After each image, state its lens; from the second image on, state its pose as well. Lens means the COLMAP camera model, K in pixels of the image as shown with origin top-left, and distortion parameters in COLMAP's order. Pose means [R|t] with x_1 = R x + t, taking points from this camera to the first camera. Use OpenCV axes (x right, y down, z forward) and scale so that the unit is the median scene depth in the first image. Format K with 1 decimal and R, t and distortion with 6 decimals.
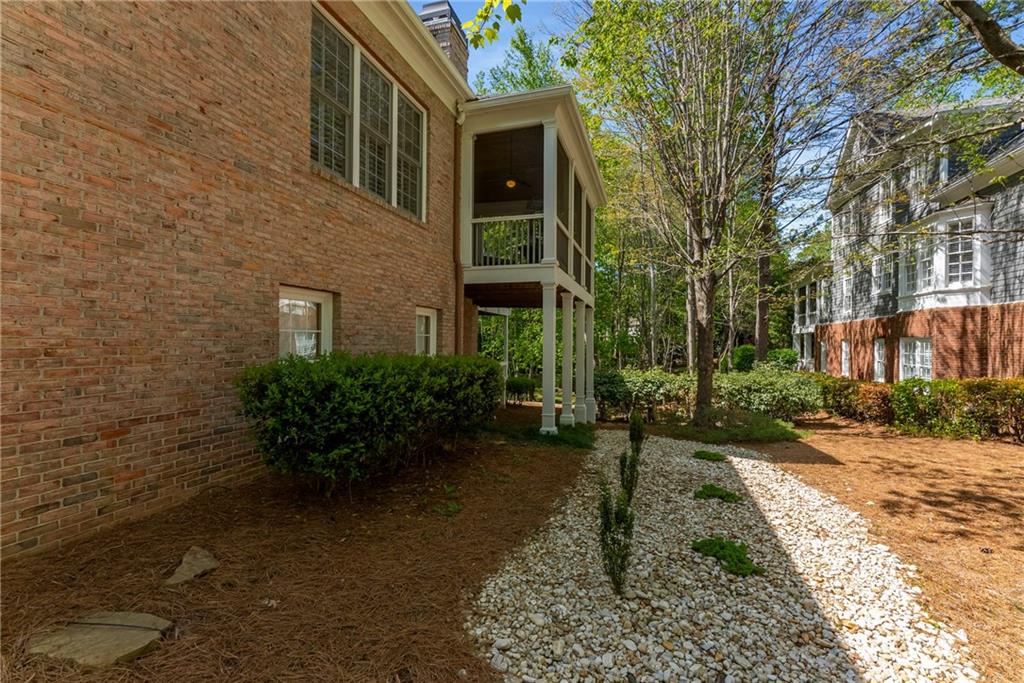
lens RADIAL K [[462.5, 0, 512.0], [0, 462.5, 341.5], [0, 0, 1]] dist [-0.001682, -0.000208]
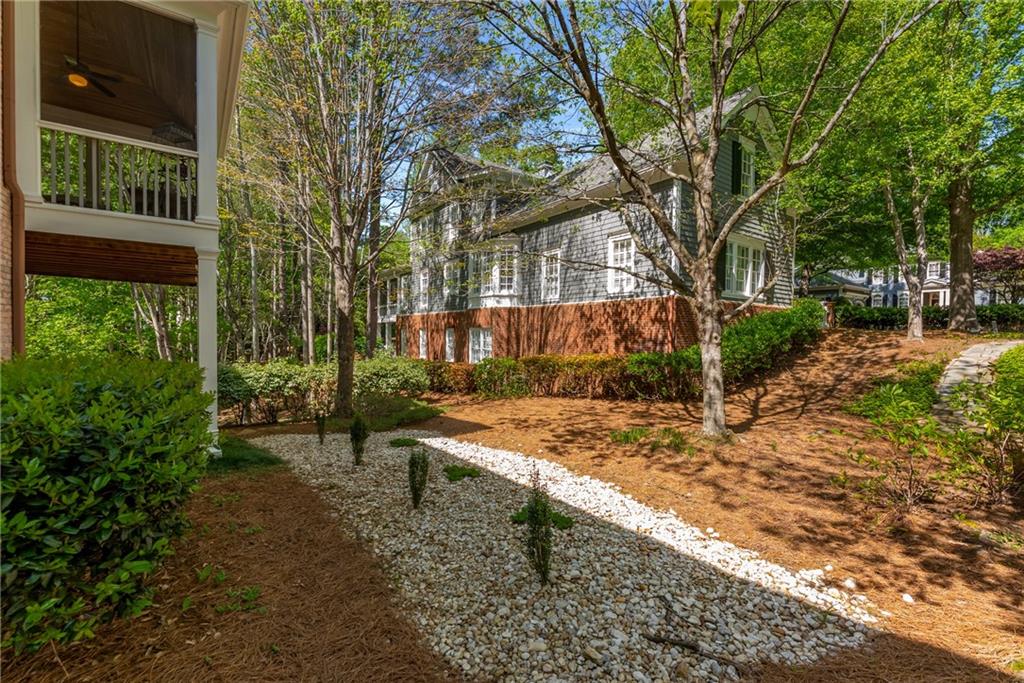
lens RADIAL K [[462.5, 0, 512.0], [0, 462.5, 341.5], [0, 0, 1]] dist [-0.001682, -0.000208]
pose [[0.563494, -0.018604, 0.825911, -0.227932], [-0.007060, 0.999601, 0.027333, -0.006848], [-0.826090, -0.021233, 0.563138, 0.173071]]
